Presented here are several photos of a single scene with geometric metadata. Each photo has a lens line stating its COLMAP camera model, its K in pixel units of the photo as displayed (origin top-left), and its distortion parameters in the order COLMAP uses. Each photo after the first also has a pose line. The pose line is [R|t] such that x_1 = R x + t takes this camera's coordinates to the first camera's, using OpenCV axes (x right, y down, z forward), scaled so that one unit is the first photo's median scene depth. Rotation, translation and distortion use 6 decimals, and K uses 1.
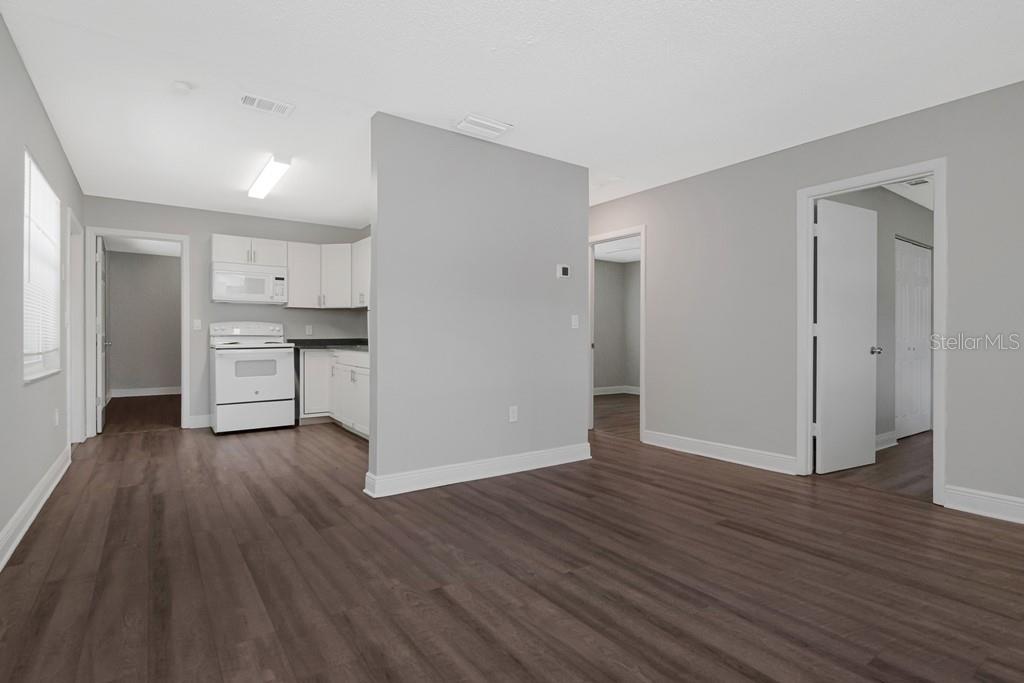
lens RADIAL K [[510.0, 0, 514.4], [0, 510.0, 335.5], [0, 0, 1]] dist [-0.003040, -0.006057]
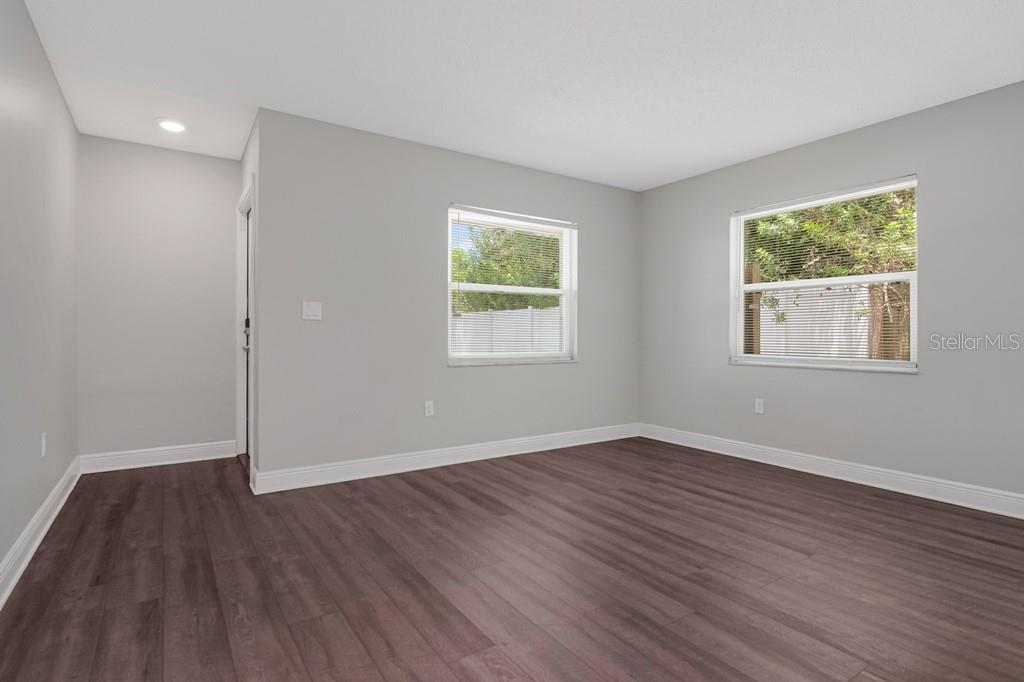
lens RADIAL K [[514.4, 0, 514.2], [0, 514.4, 326.0], [0, 0, 1]] dist [-0.006791, -0.000324]
pose [[-0.999579, -0.008969, 0.027597, 0.495588], [-0.009555, 0.999730, -0.021192, 0.014057], [-0.027399, -0.021446, -0.999394, 2.223795]]
